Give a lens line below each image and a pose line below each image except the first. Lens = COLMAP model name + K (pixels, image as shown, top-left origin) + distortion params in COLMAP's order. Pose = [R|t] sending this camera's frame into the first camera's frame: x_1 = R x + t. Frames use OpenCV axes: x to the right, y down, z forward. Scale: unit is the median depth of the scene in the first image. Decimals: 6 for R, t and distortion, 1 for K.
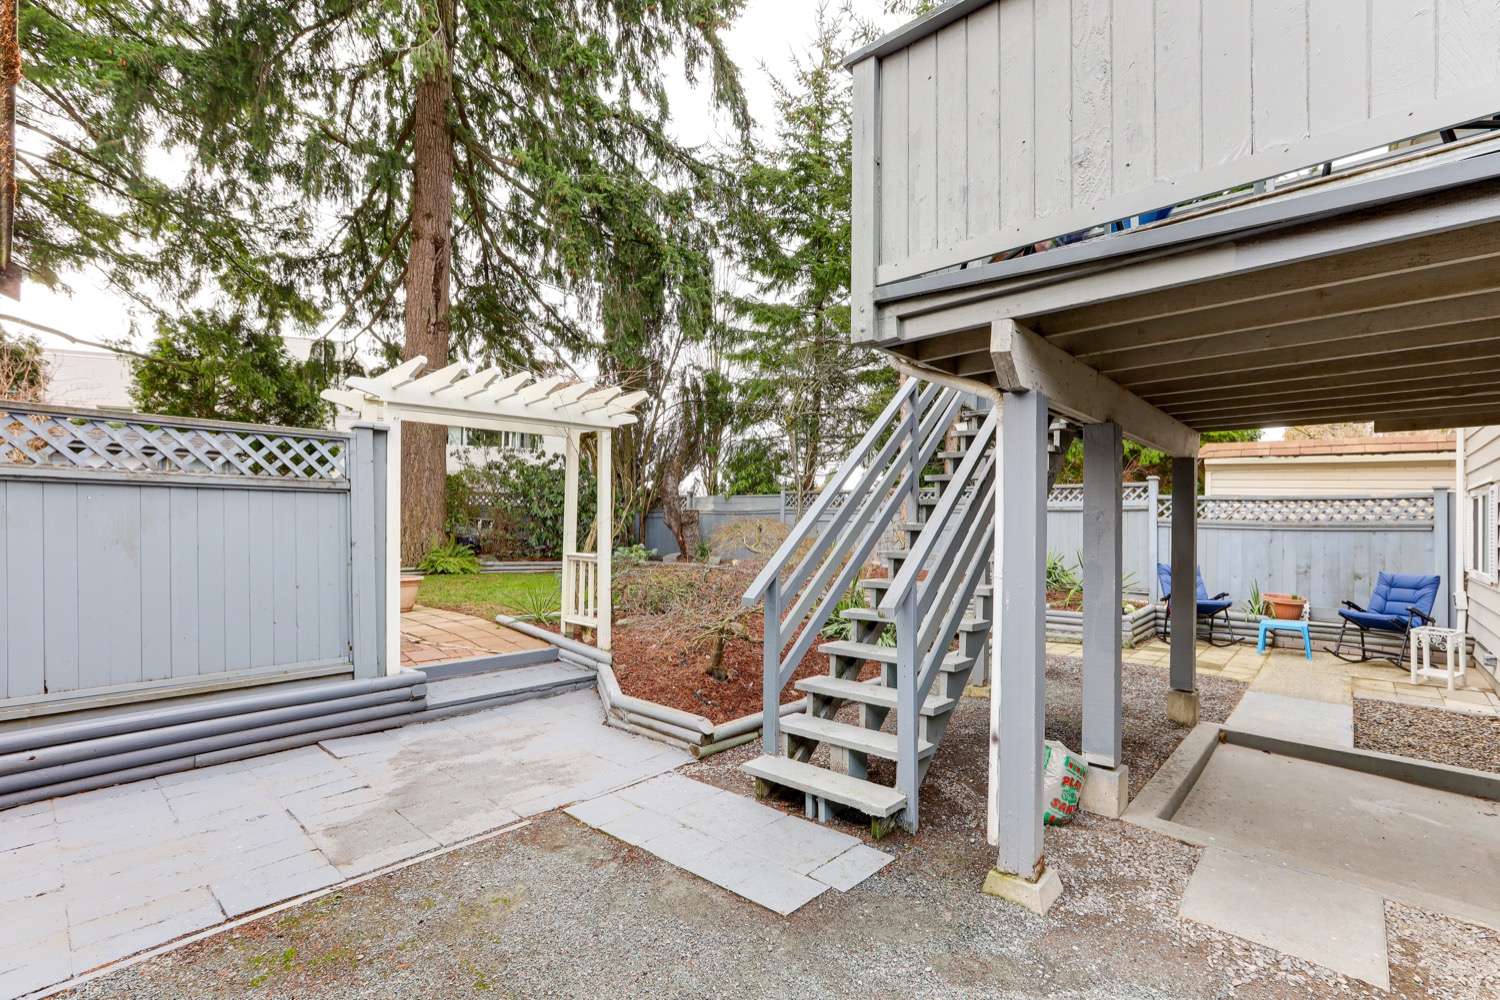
lens RADIAL K [[675.2, 0, 756.2], [0, 675.2, 508.4], [0, 0, 1]] dist [-0.005218, 0.000635]
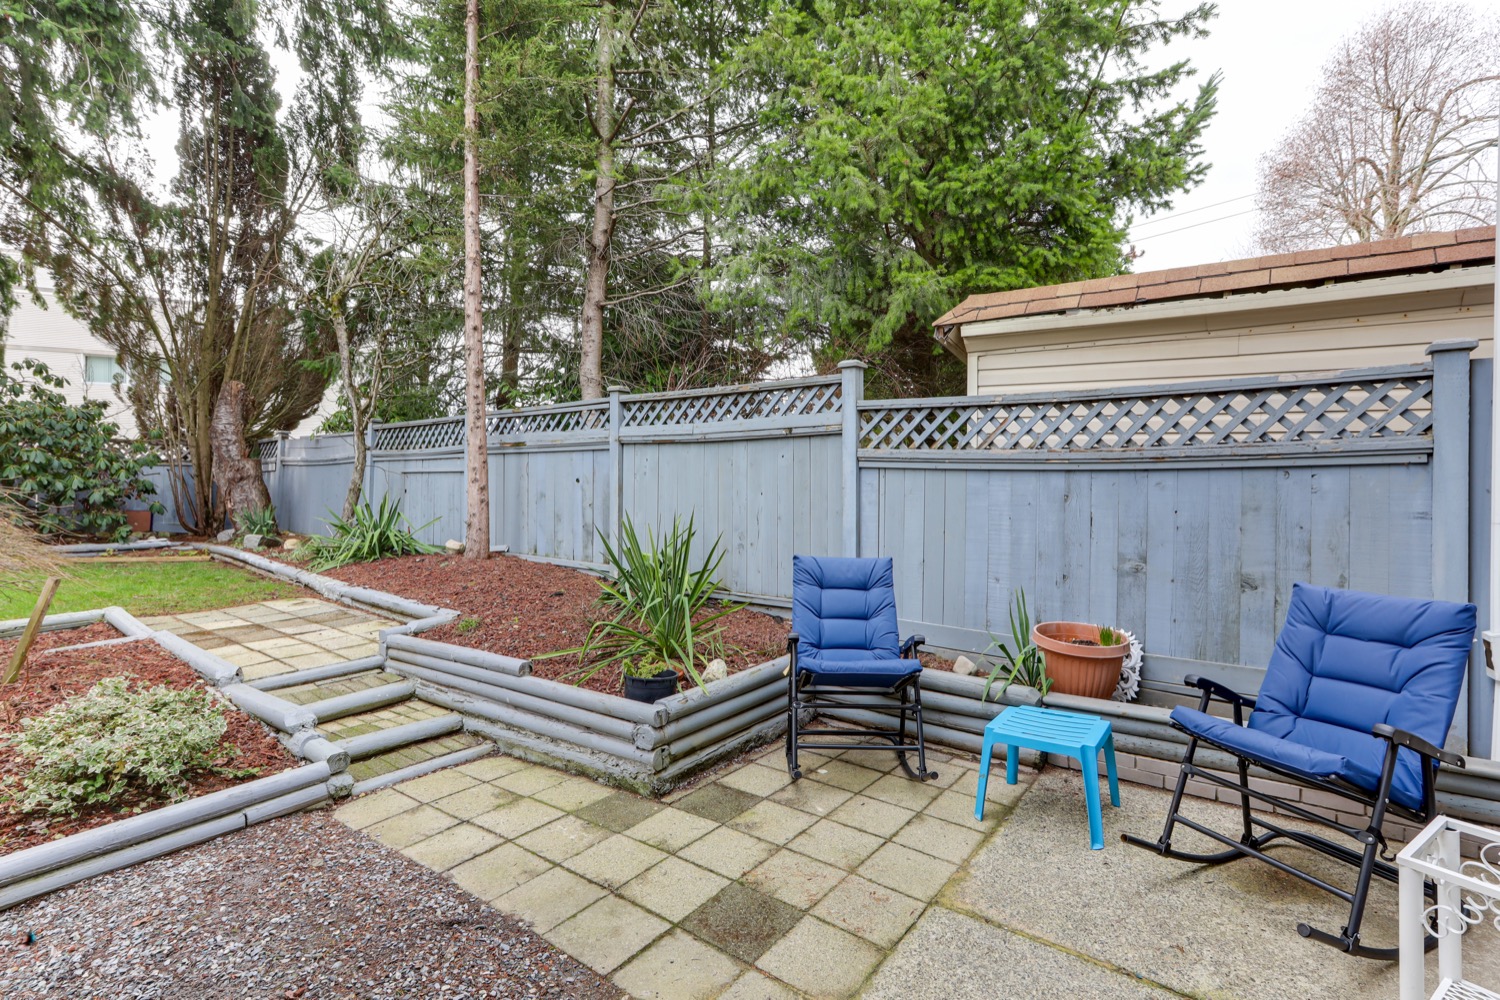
lens RADIAL K [[728.2, 0, 748.6], [0, 728.2, 486.0], [0, 0, 1]] dist [-0.012126, 0.000512]
pose [[0.996397, -0.009857, 0.084243, 0.544807], [0.007876, 0.999685, 0.023820, 0.030033], [-0.084451, -0.023070, 0.996161, 0.578543]]
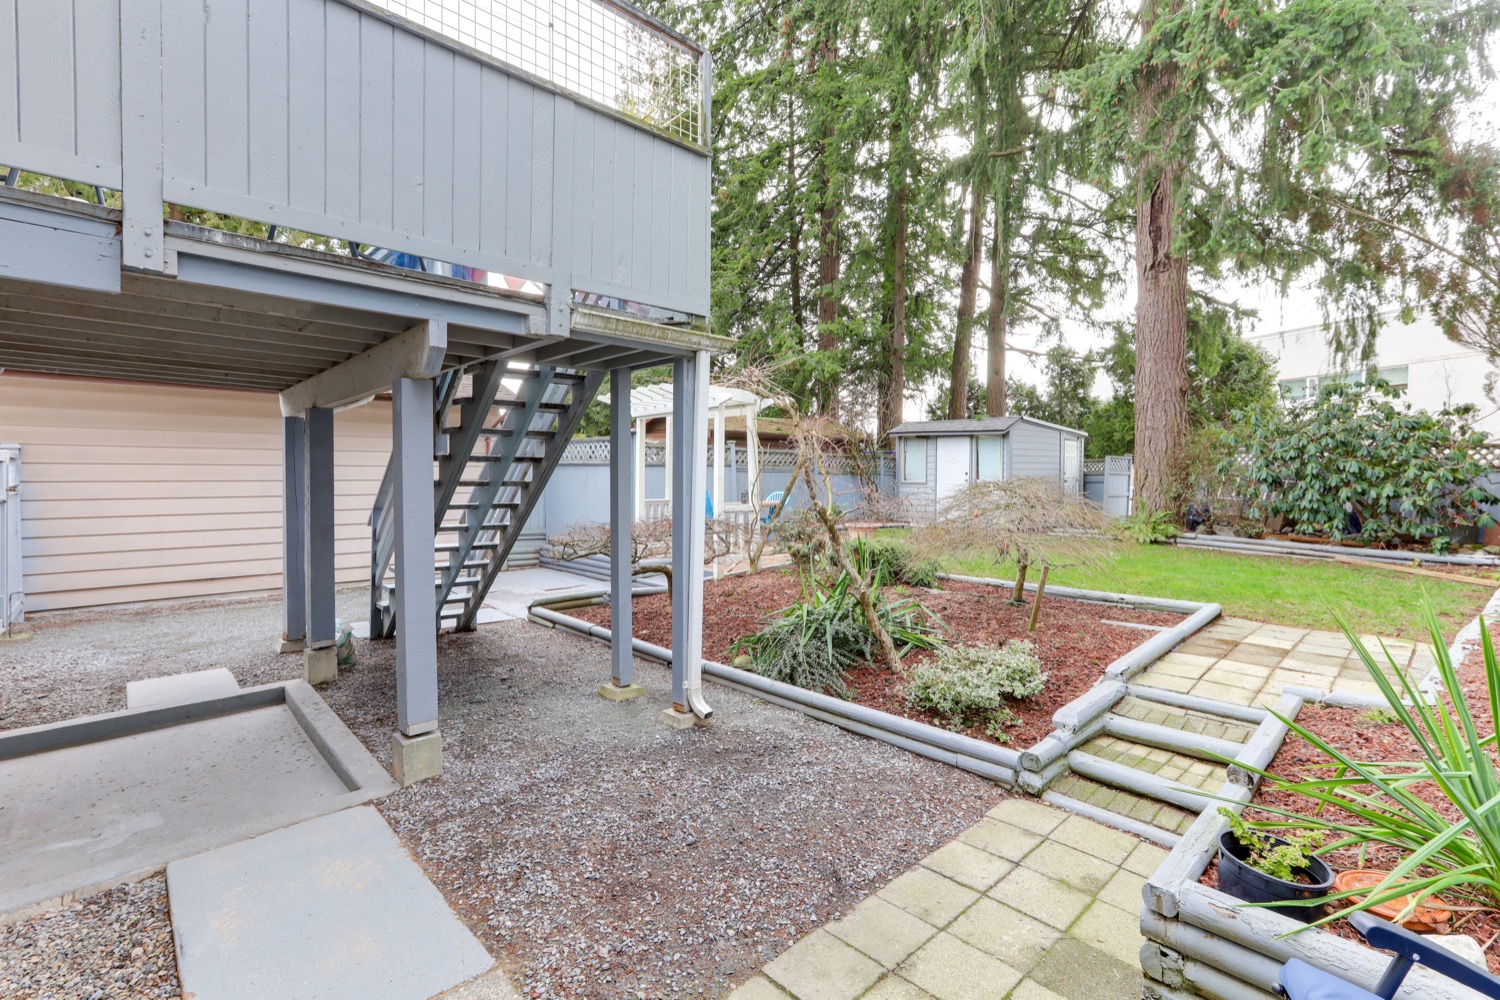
lens RADIAL K [[675.2, 0, 742.4], [0, 675.2, 494.3], [0, 0, 1]] dist [-0.005218, 0.000635]
pose [[-0.086675, 0.019666, -0.996042, 0.751034], [0.011129, 0.999762, 0.018771, 0.017680], [0.996174, -0.009458, -0.086873, 0.822963]]
